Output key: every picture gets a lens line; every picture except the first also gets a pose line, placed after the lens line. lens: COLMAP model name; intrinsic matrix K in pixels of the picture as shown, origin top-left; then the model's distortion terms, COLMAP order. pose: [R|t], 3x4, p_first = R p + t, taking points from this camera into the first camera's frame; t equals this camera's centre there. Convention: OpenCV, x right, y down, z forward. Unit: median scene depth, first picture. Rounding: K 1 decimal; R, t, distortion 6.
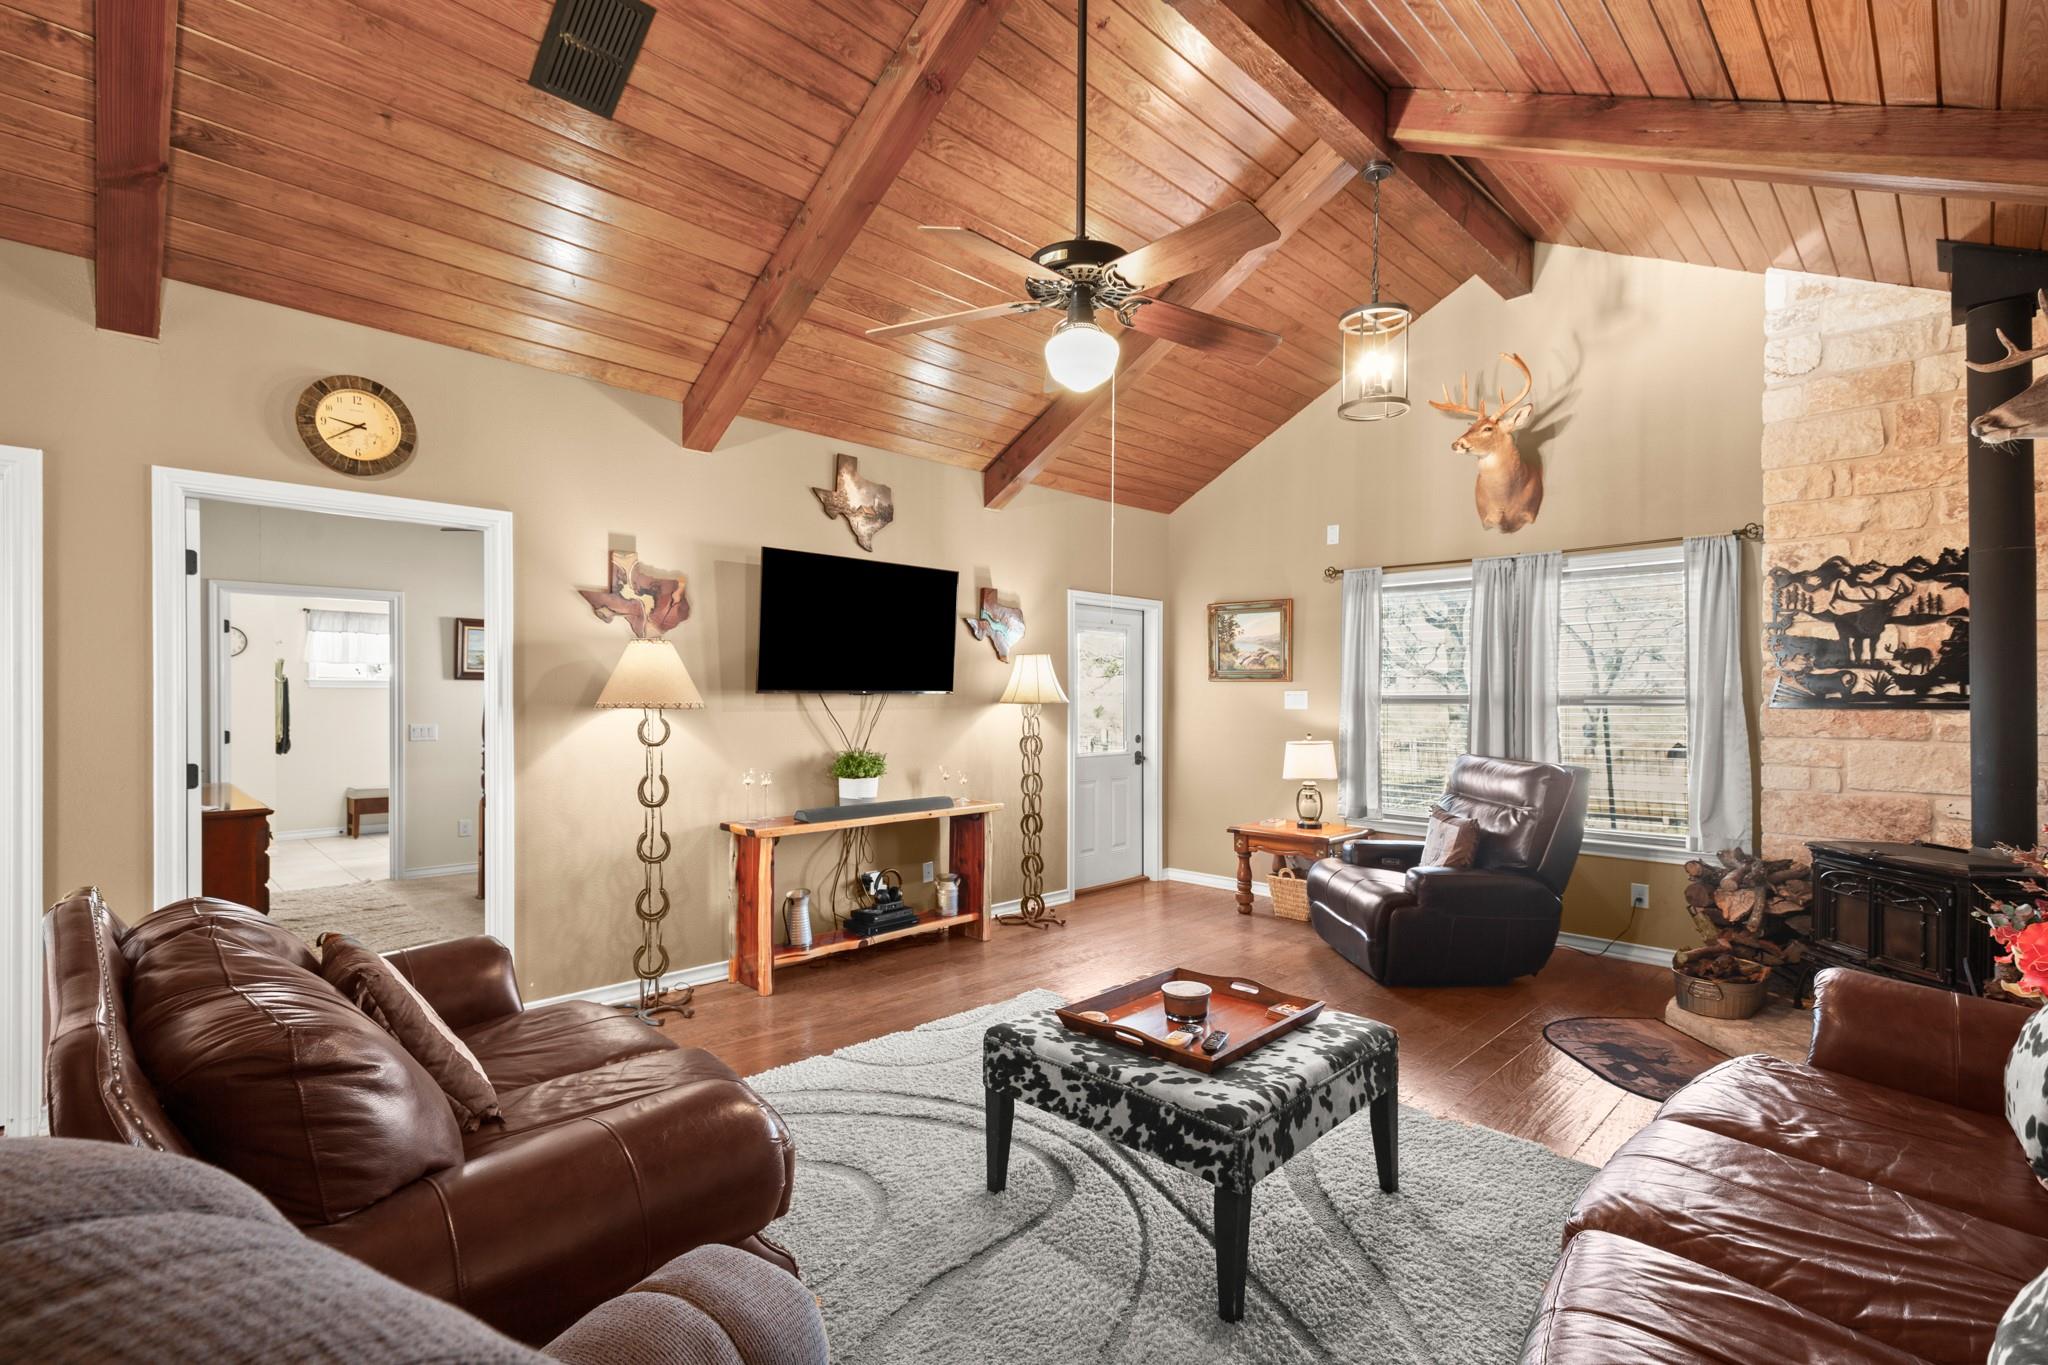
lens RADIAL K [[937.0, 0, 1045.1], [0, 937.0, 689.6], [0, 0, 1]] dist [0.013857, -0.000813]
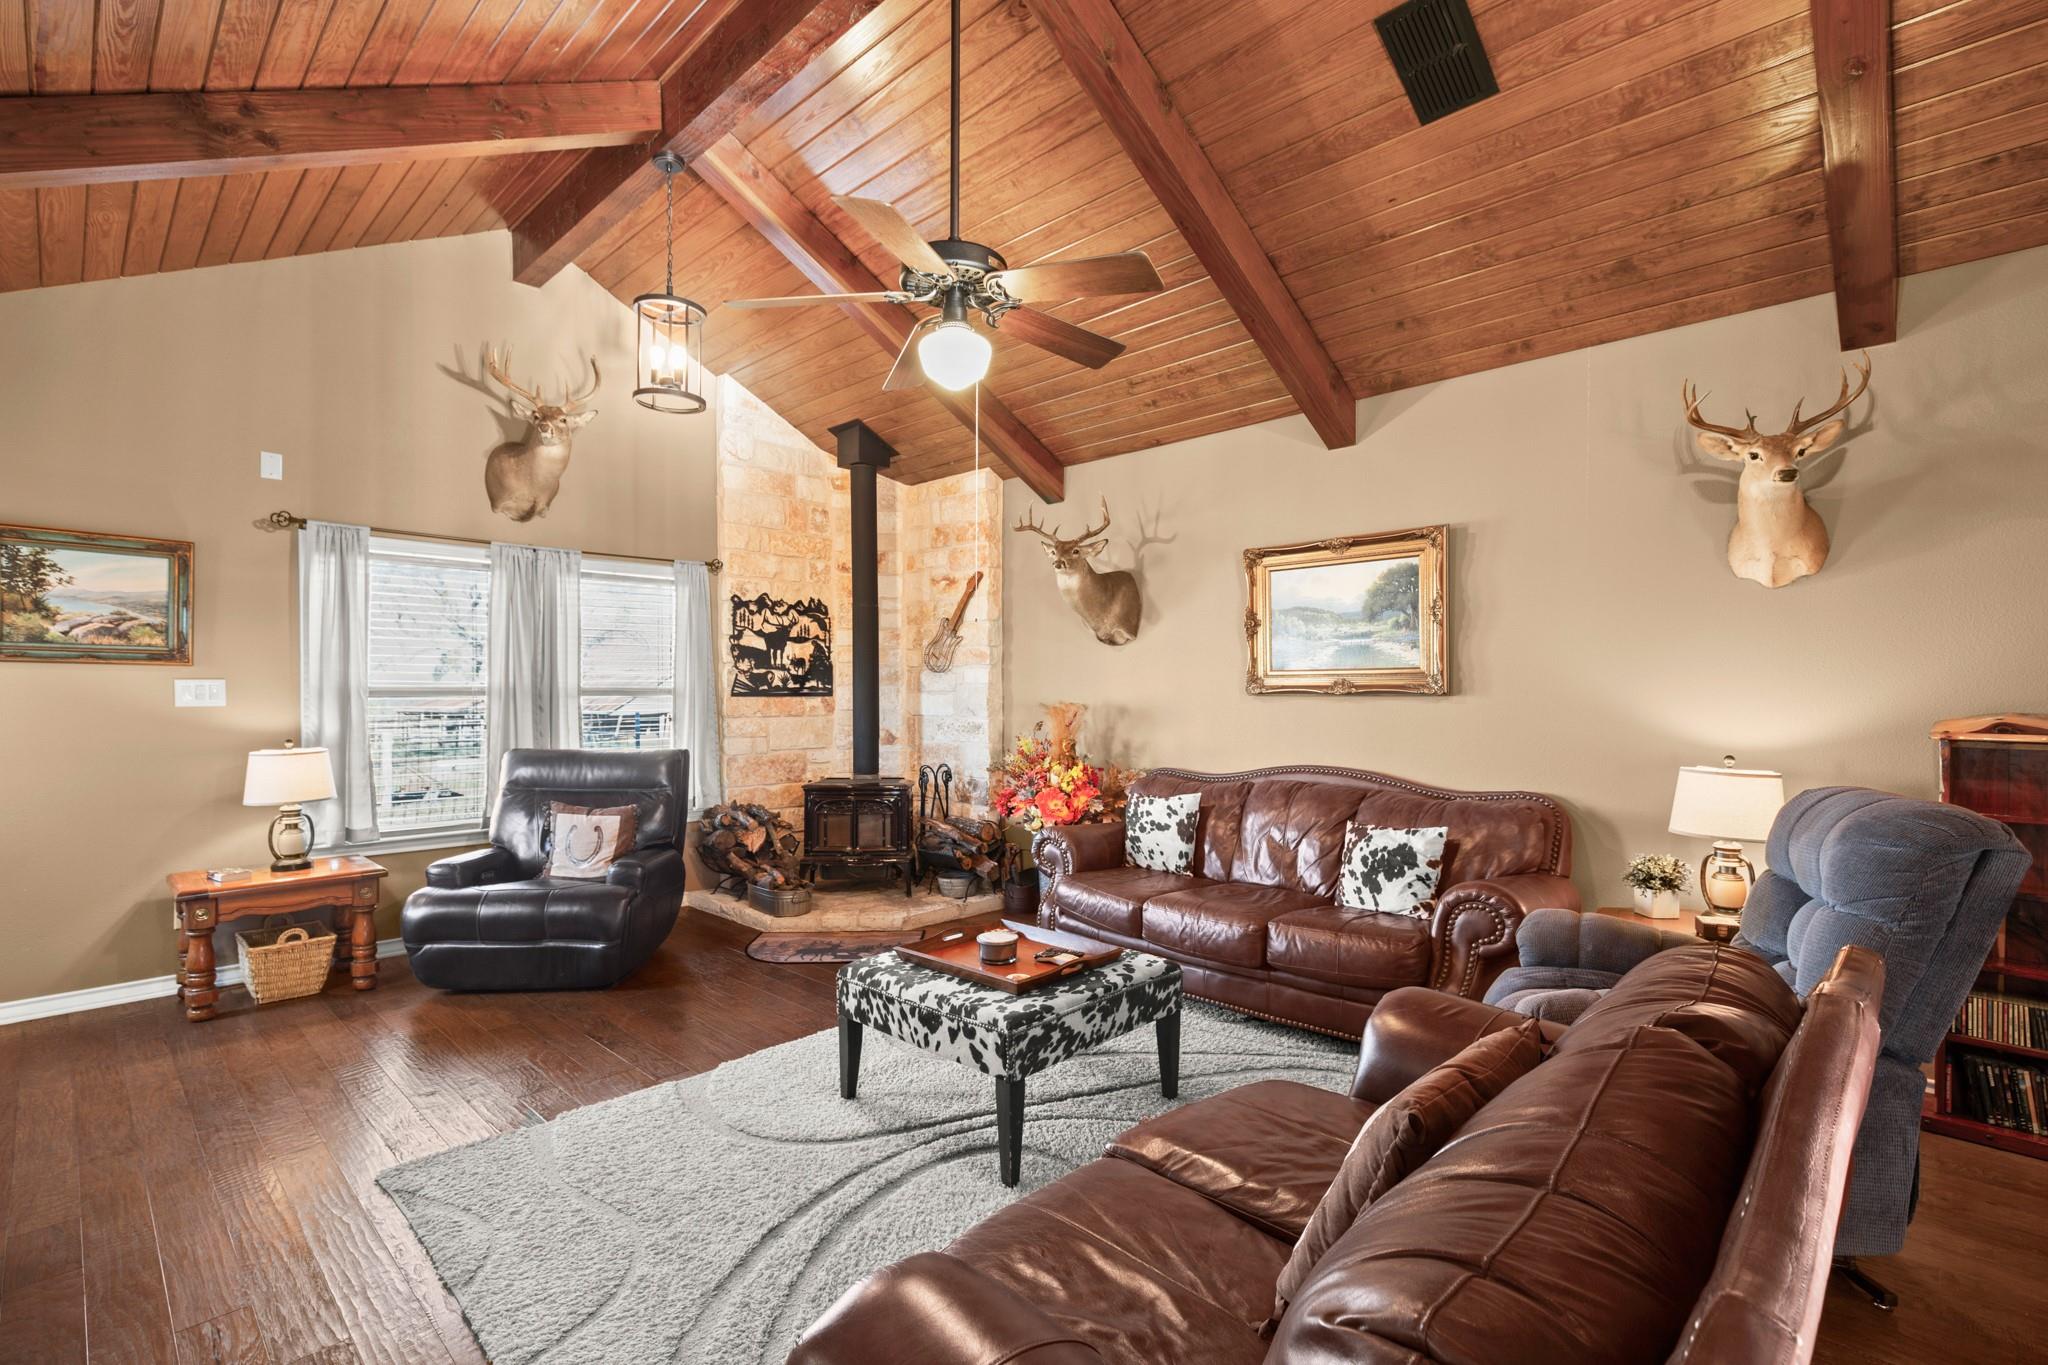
lens RADIAL K [[937.0, 0, 1045.0], [0, 937.0, 692.0], [0, 0, 1]] dist [0.013857, -0.000813]
pose [[-0.016505, -0.003822, 0.999856, -0.650544], [-0.008451, 0.999958, 0.003683, 0.004016], [-0.999828, -0.008389, -0.016537, 0.609912]]
